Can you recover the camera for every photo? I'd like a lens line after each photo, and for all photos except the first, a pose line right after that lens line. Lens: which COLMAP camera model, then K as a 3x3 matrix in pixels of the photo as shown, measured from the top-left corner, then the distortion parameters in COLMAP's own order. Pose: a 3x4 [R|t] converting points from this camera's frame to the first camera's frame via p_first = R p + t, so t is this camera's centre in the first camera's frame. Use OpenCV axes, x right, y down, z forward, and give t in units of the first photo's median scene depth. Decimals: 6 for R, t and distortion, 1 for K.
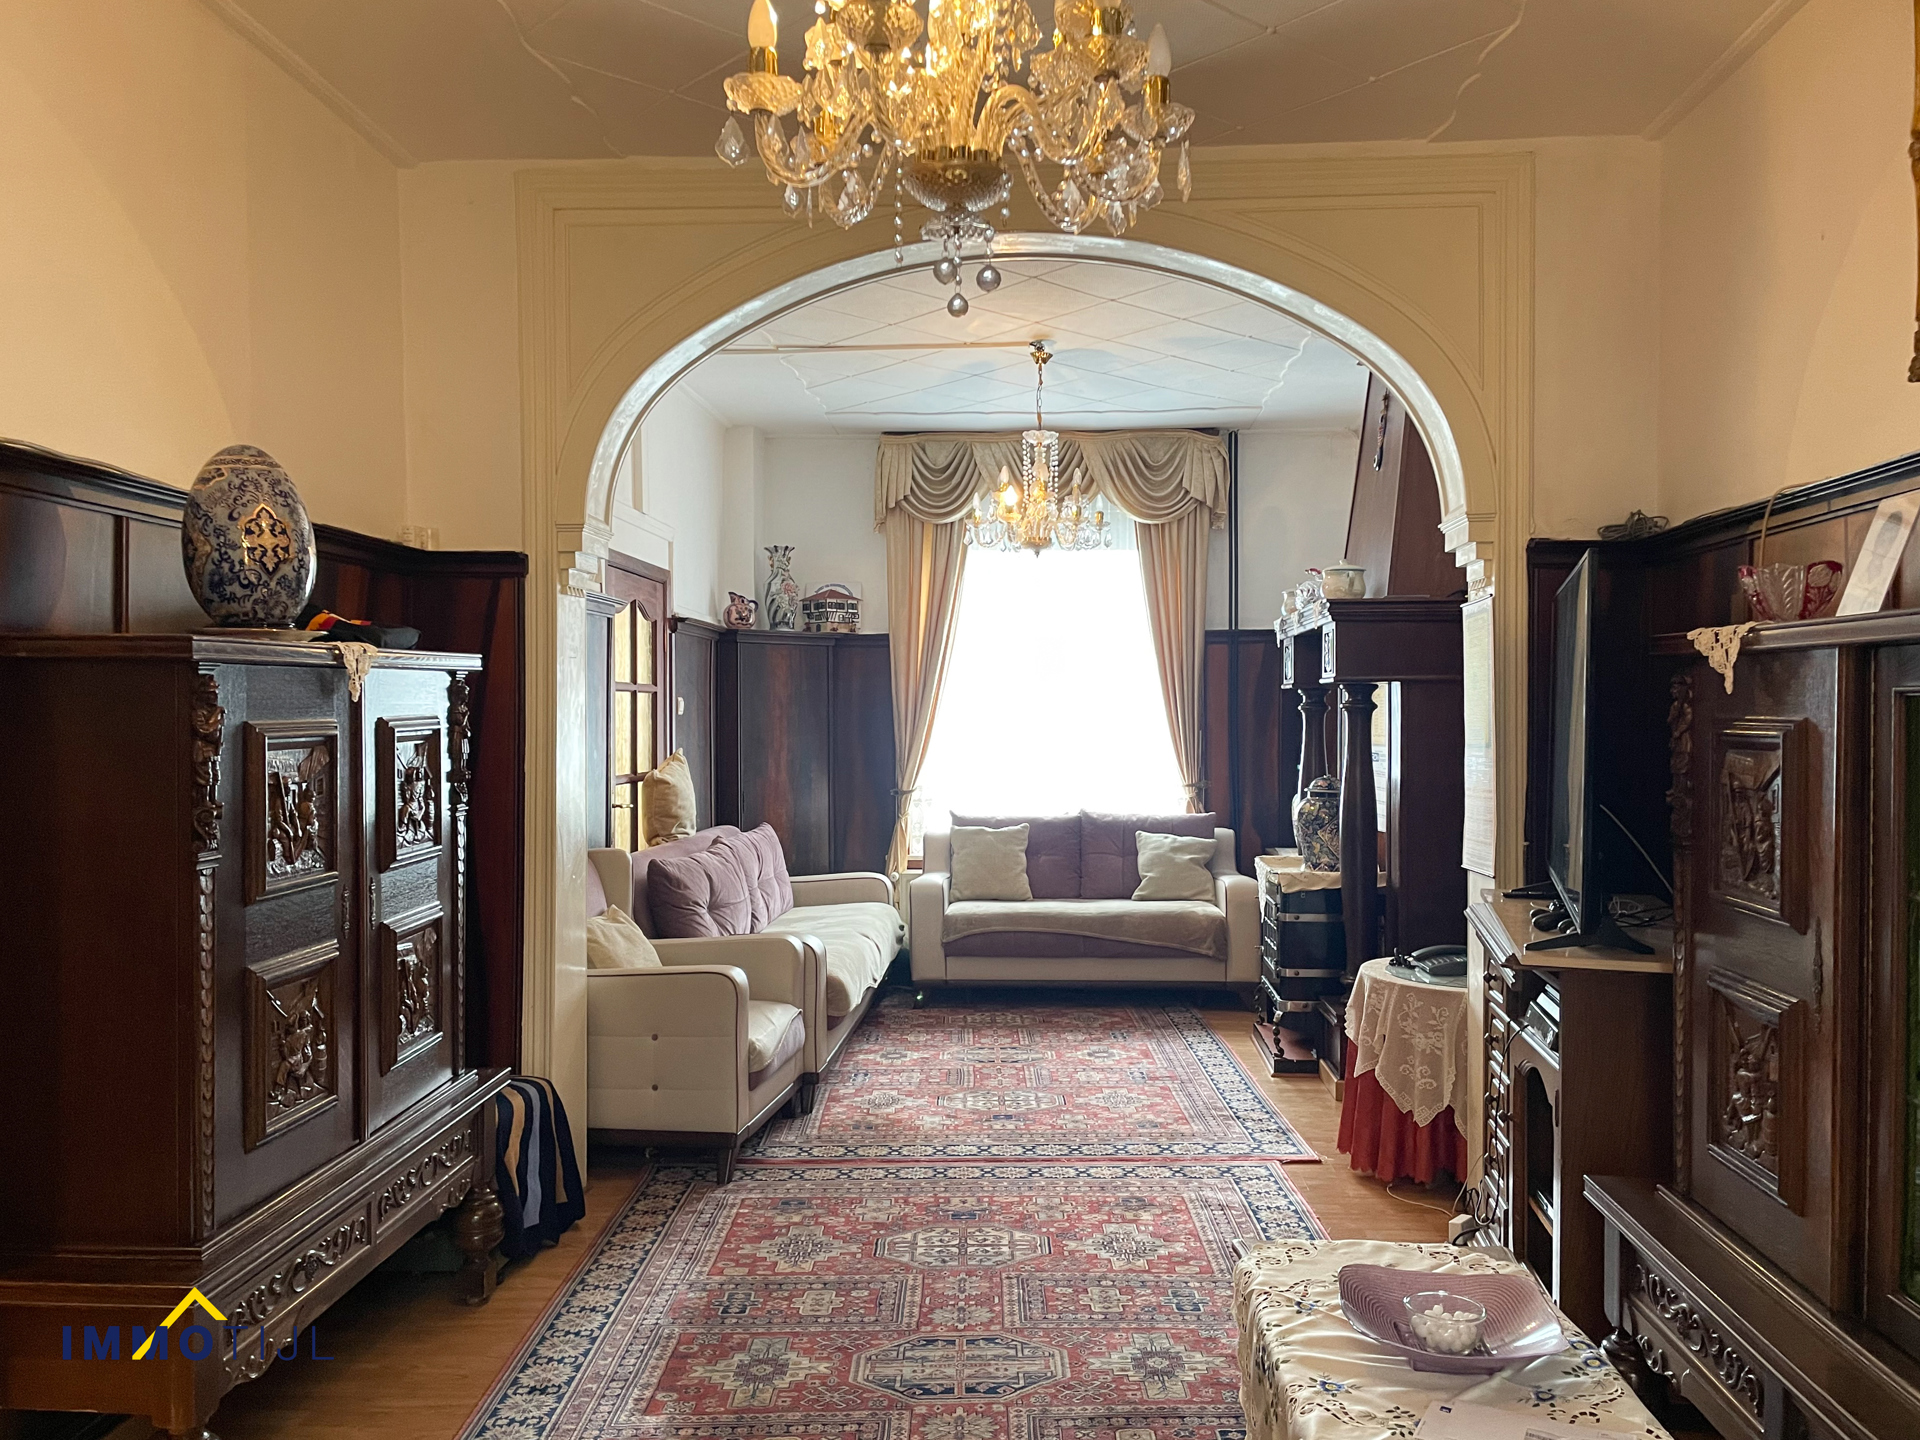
lens RADIAL K [[1445.0, 0, 959.5], [0, 1445.0, 701.2], [0, 0, 1]] dist [0.104918, -0.158308]
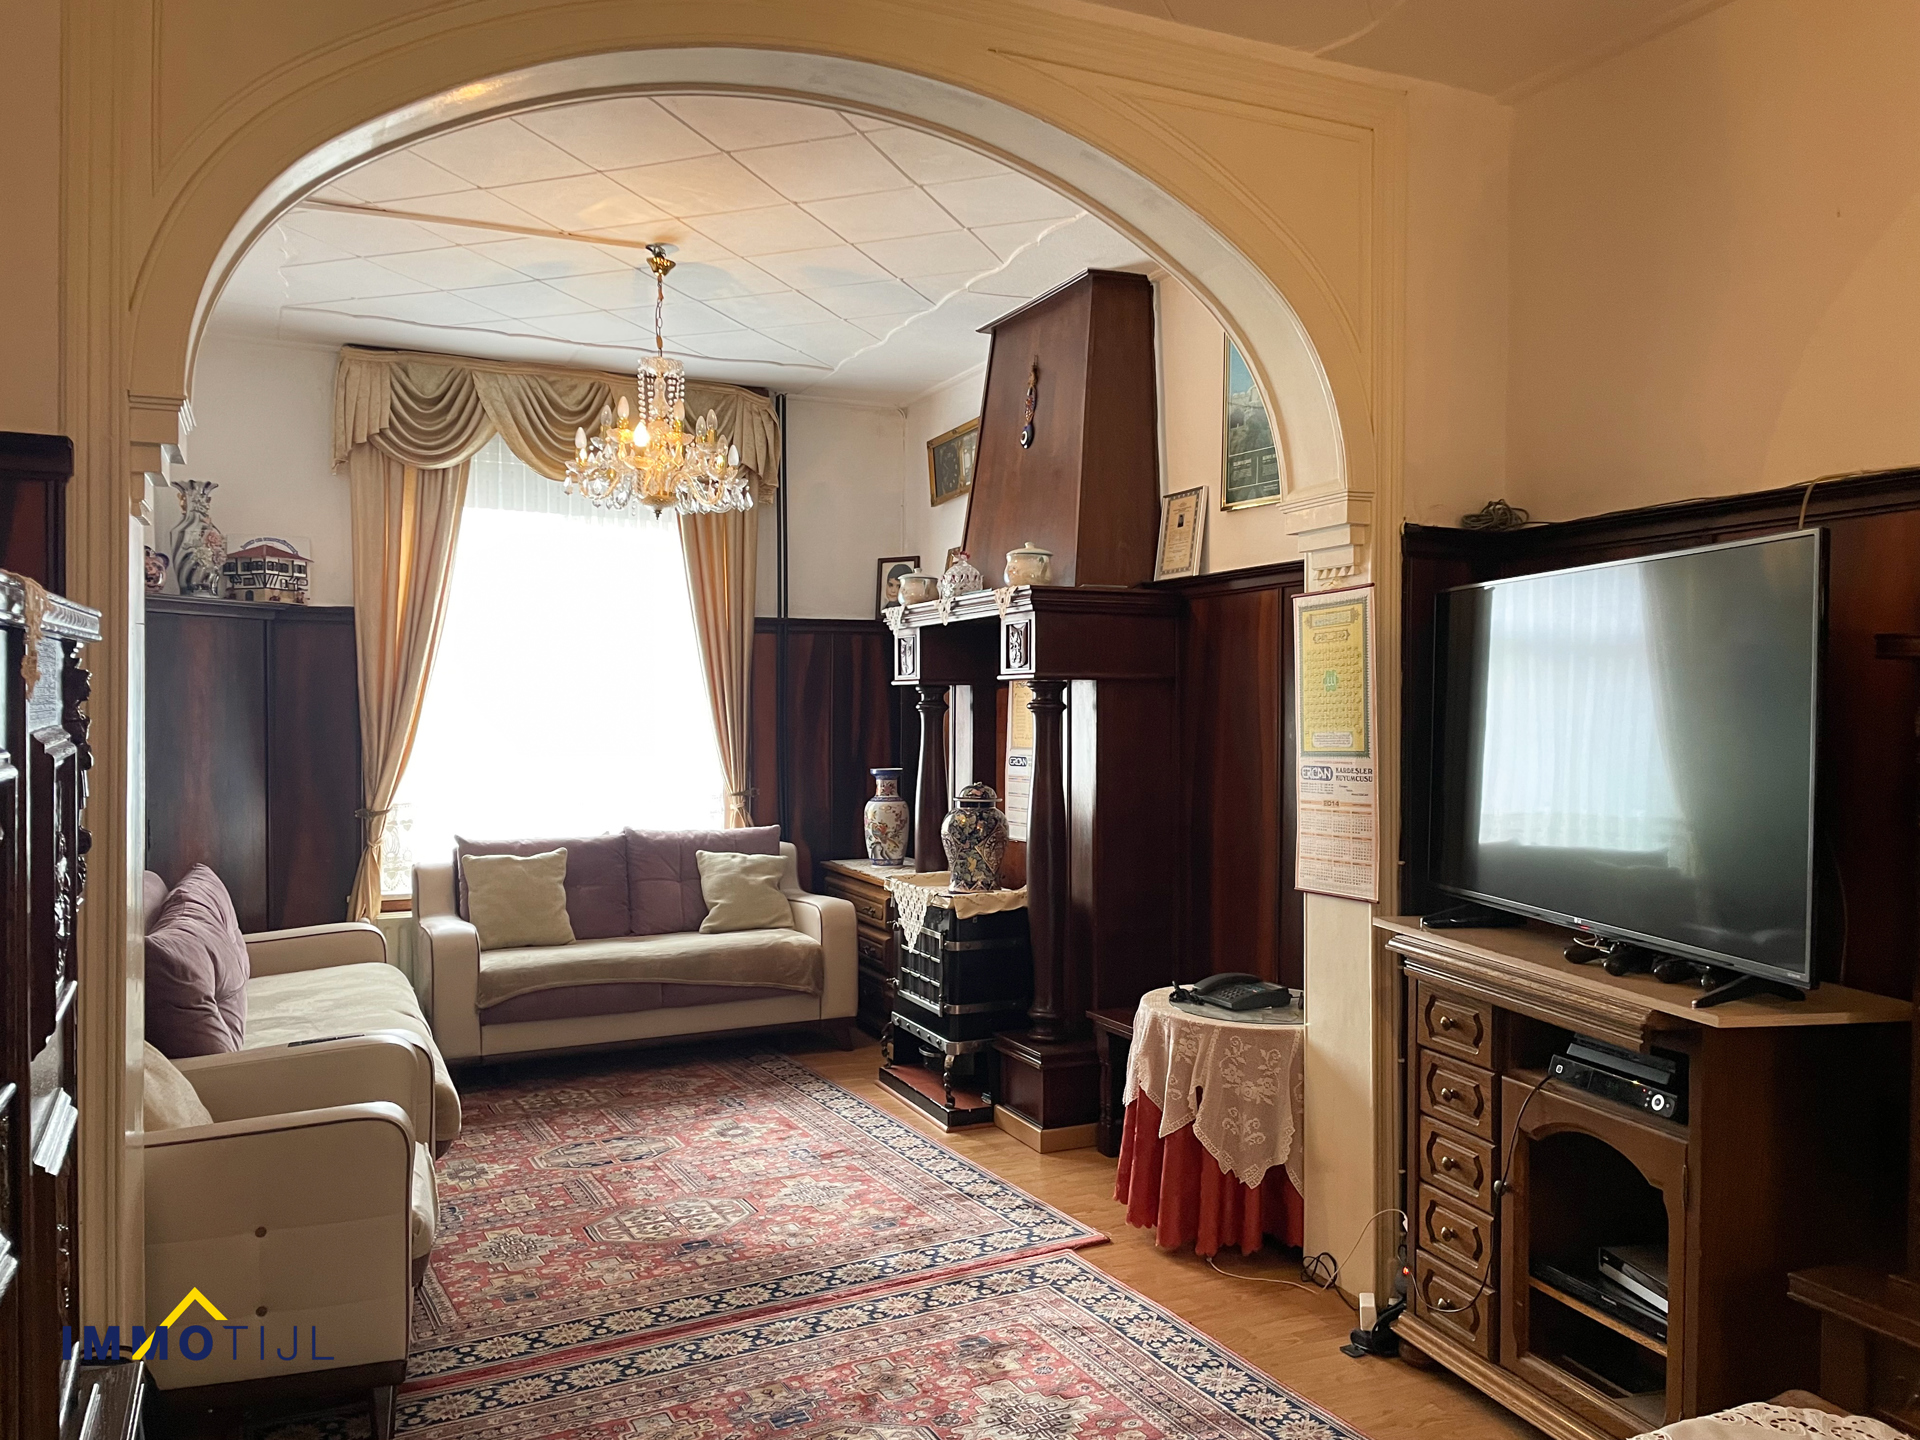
lens RADIAL K [[1445.0, 0, 959.5], [0, 1445.0, 701.2], [0, 0, 1]] dist [0.104918, -0.158308]
pose [[0.881135, 0.005767, 0.472830, -0.157512], [-0.007844, 0.999966, 0.002422, -0.001310], [-0.472800, -0.005843, 0.881150, 0.193106]]
